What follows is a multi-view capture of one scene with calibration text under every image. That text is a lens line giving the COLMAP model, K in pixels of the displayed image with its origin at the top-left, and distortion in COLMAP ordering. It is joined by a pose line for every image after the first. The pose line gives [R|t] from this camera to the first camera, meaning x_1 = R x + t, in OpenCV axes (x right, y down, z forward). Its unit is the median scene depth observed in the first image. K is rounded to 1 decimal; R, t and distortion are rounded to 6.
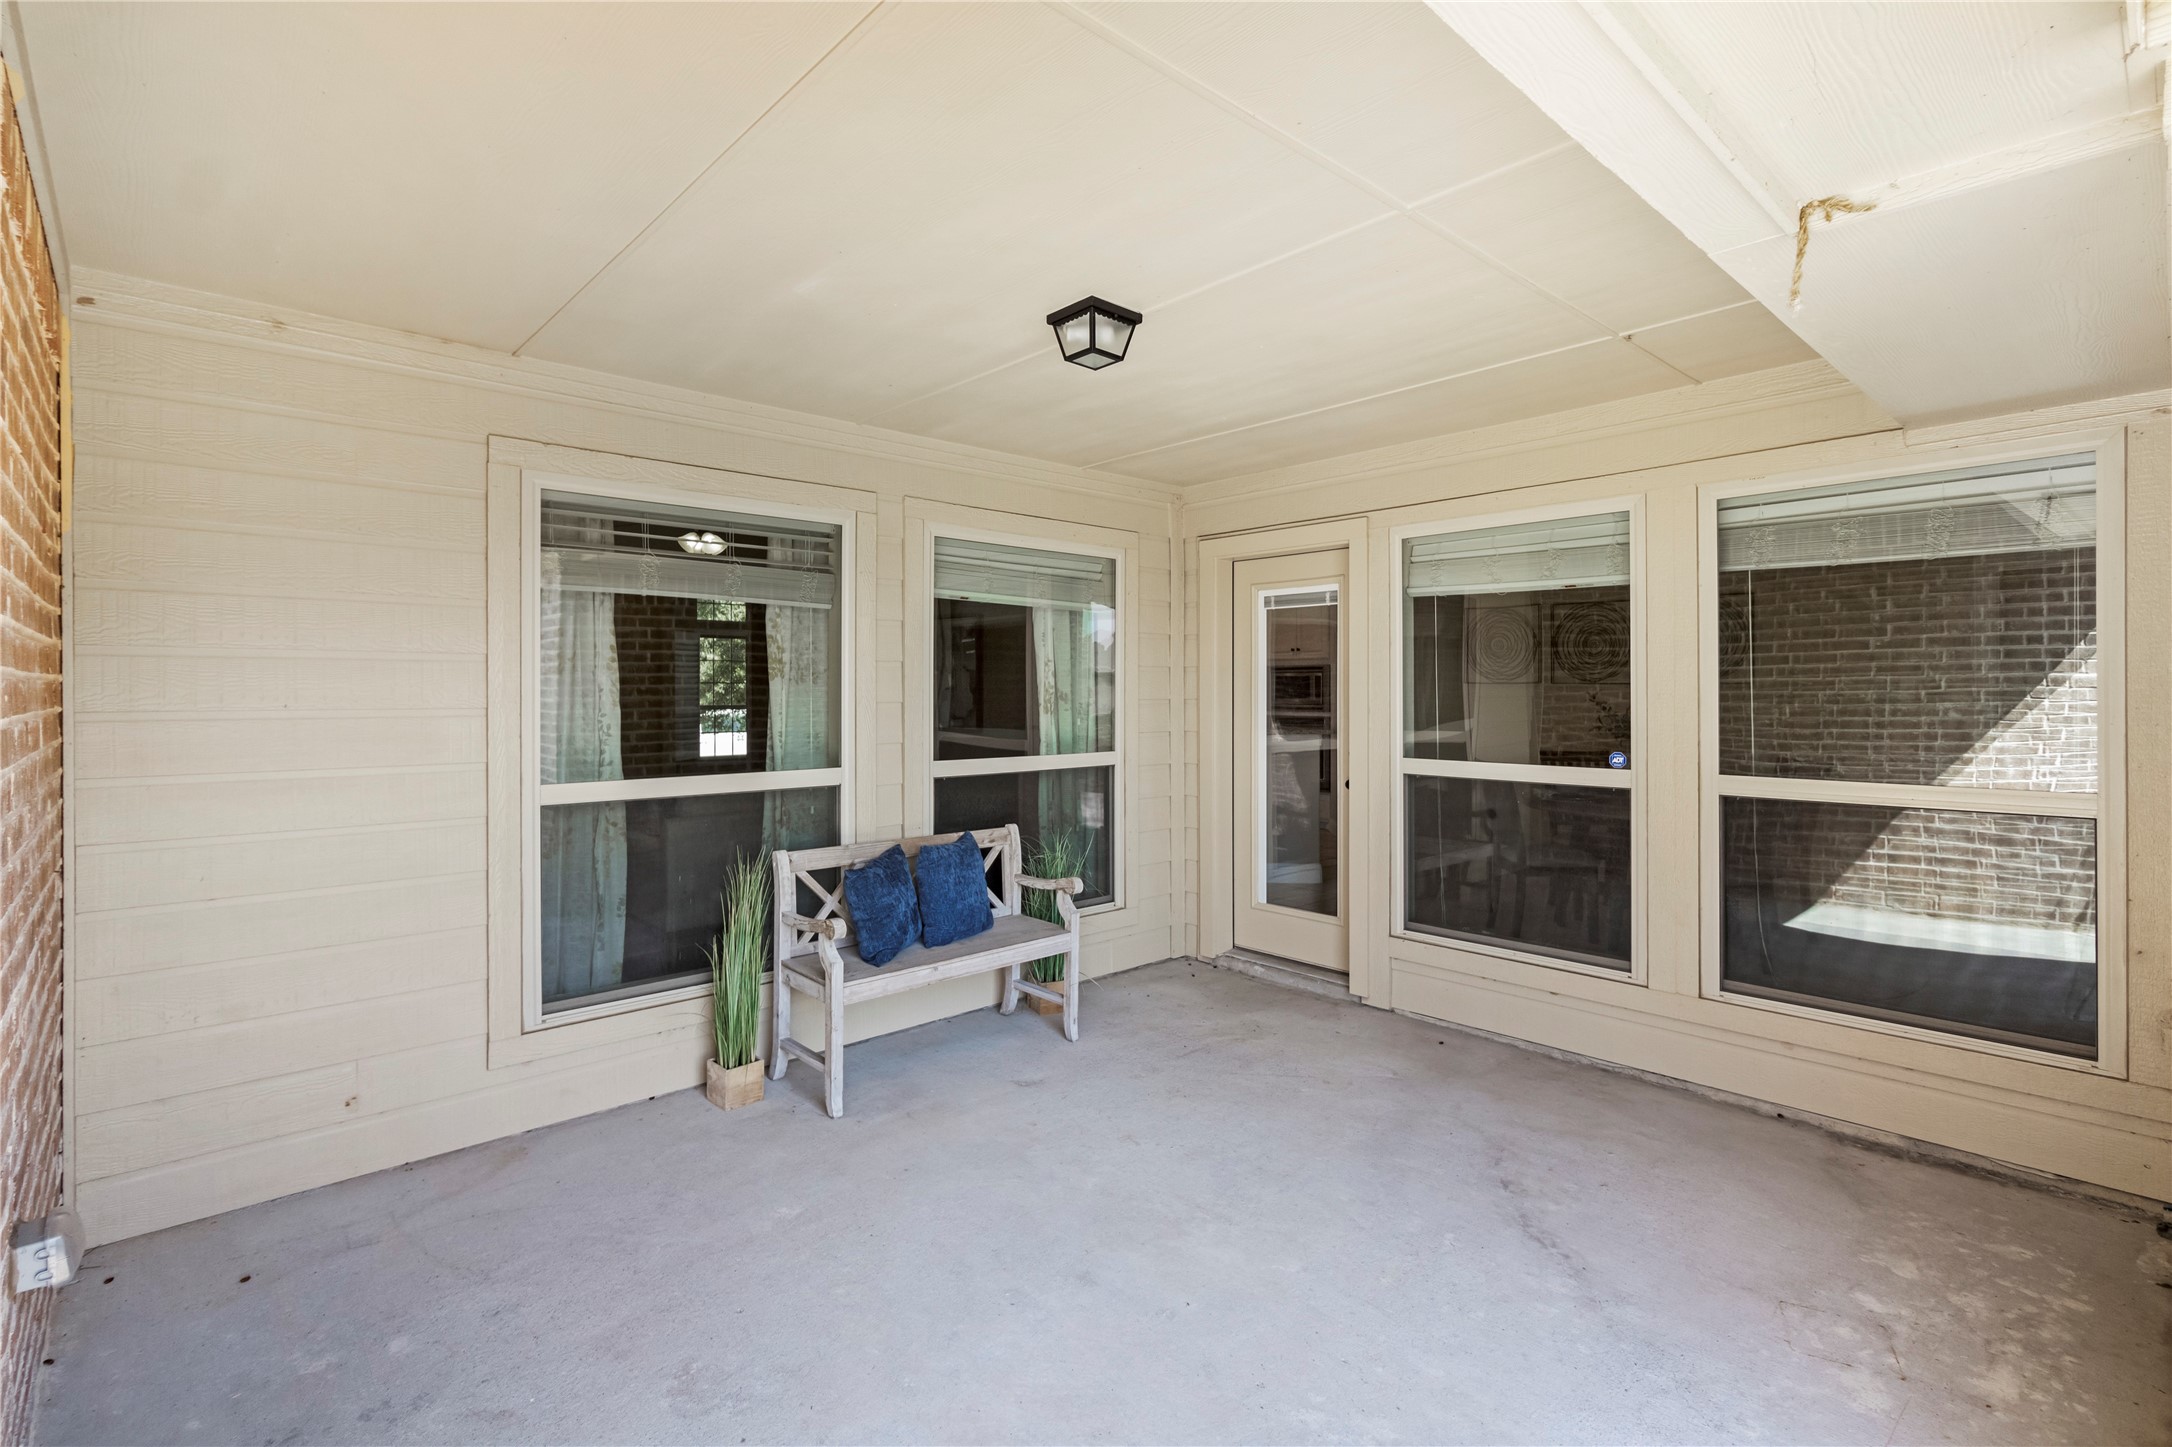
lens RADIAL K [[1011.4, 0, 1080.4], [0, 1011.4, 711.8], [0, 0, 1]] dist [-0.000093, 0.000150]
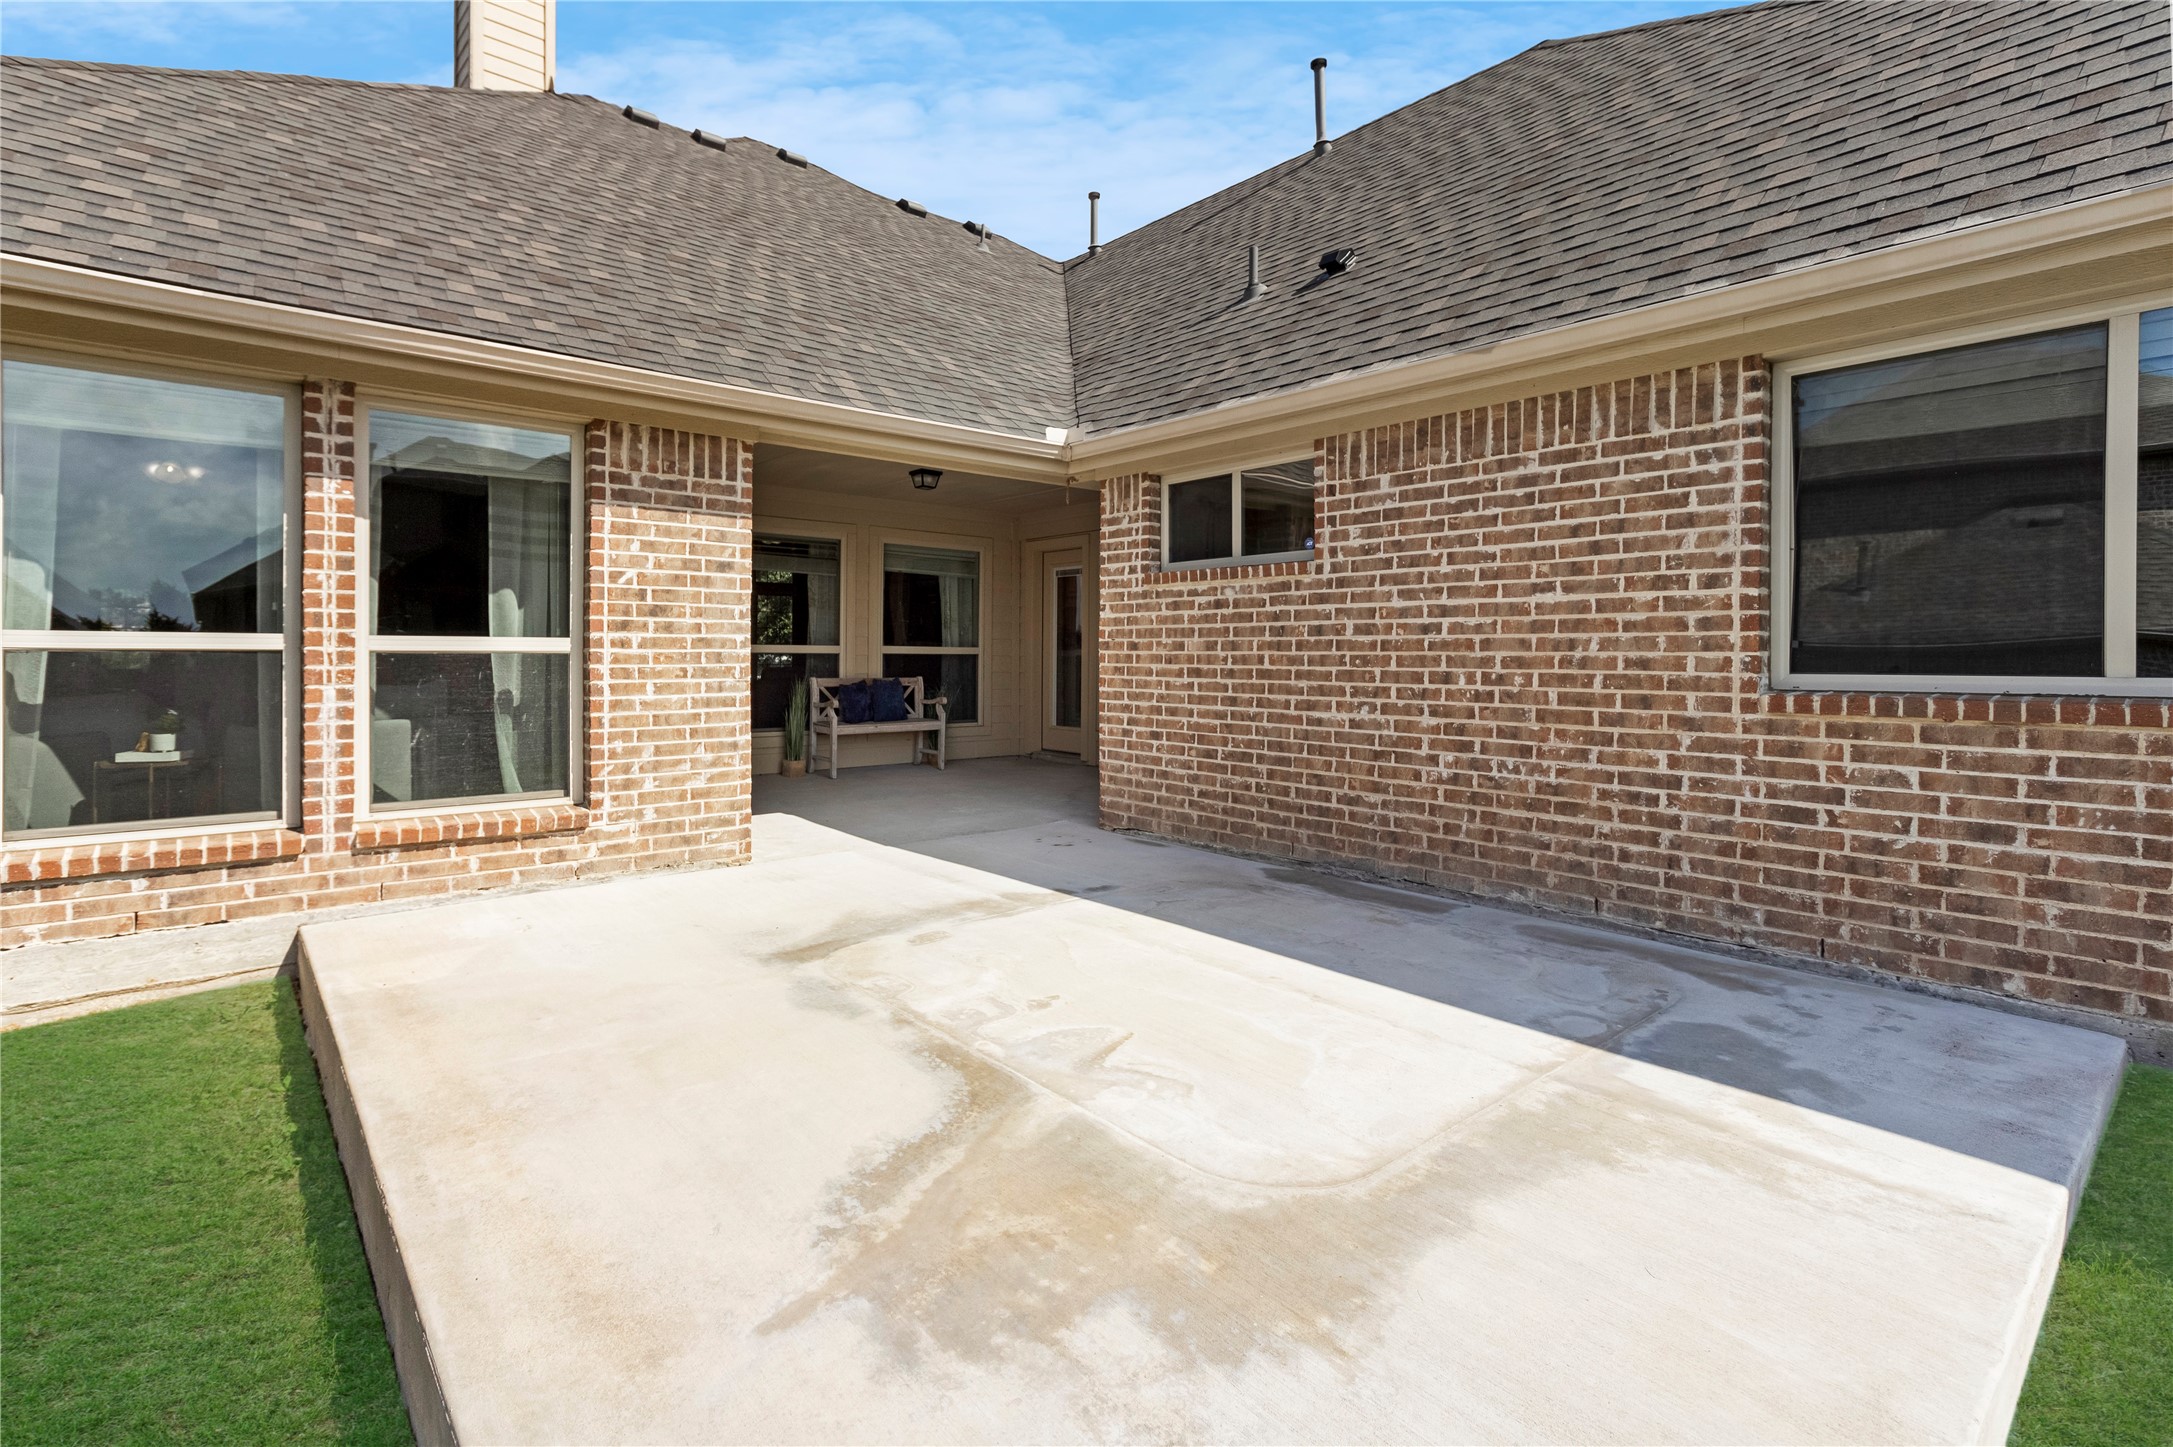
lens RADIAL K [[1023.1, 0, 1078.6], [0, 1023.1, 687.6], [0, 0, 1]] dist [-0.000809, 0.000517]
pose [[0.999201, 0.010797, -0.038476, 0.394190], [-0.010456, 0.999904, 0.009072, 0.124236], [0.038571, -0.008662, 0.999218, -1.294610]]
